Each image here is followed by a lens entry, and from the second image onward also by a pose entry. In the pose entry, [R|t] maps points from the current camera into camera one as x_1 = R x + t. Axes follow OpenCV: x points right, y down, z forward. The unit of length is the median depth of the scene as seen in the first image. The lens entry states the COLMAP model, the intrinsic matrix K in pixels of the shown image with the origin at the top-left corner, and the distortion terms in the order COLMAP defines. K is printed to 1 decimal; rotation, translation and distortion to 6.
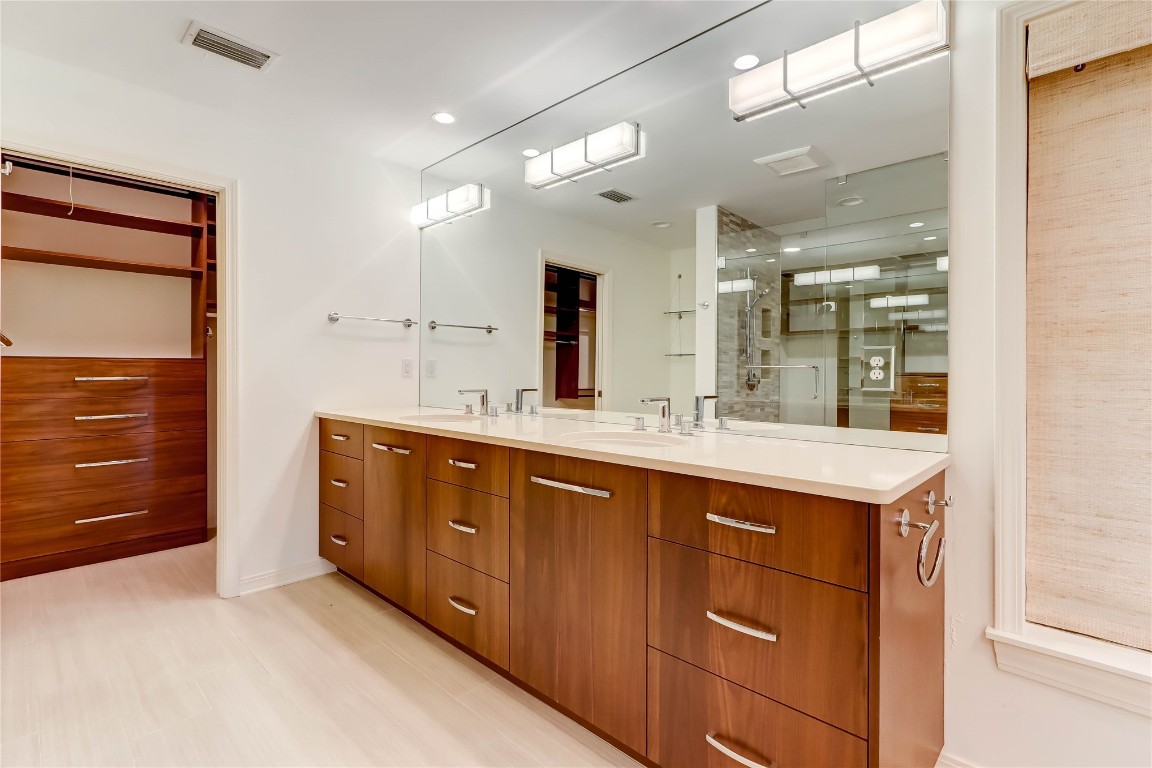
lens RADIAL K [[528.9, 0, 575.1], [0, 528.9, 380.9], [0, 0, 1]] dist [0.000147, 0.001590]
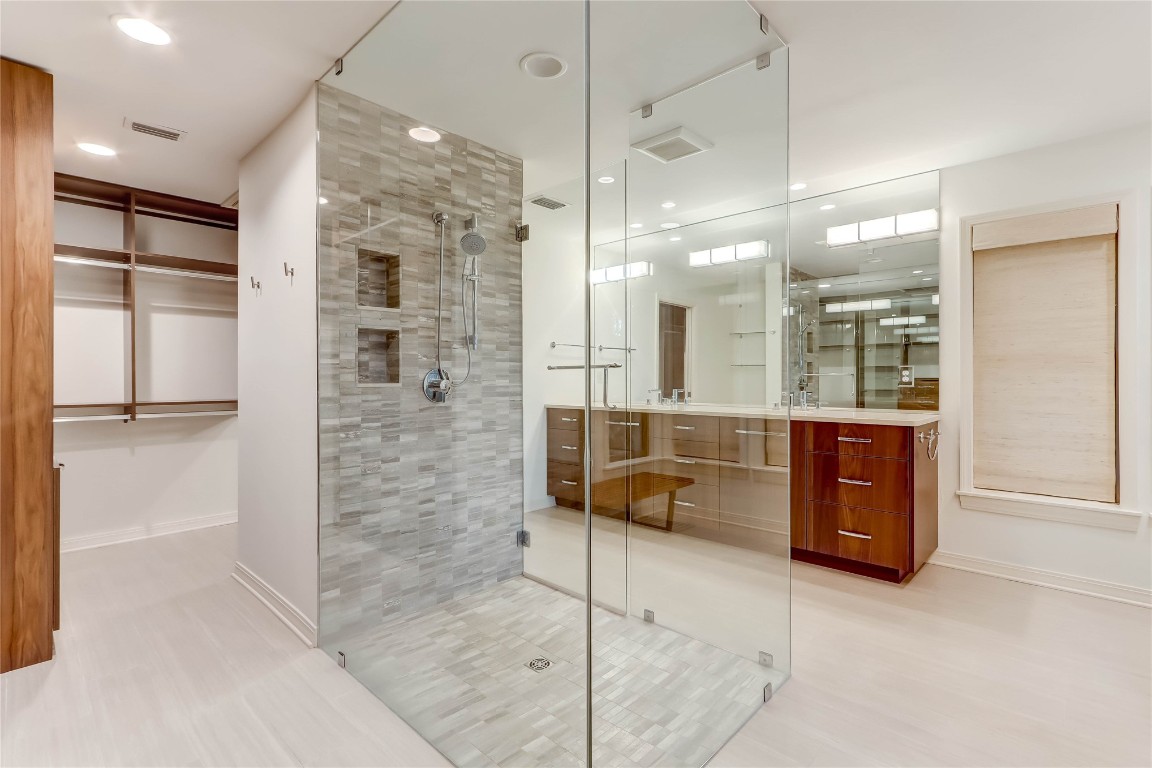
lens RADIAL K [[528.9, 0, 578.7], [0, 528.9, 386.7], [0, 0, 1]] dist [0.000147, 0.001590]
pose [[0.999922, -0.004155, 0.011820, -0.260924], [0.004169, 0.999991, -0.001162, 0.005562], [-0.011815, 0.001211, 0.999929, -0.376283]]
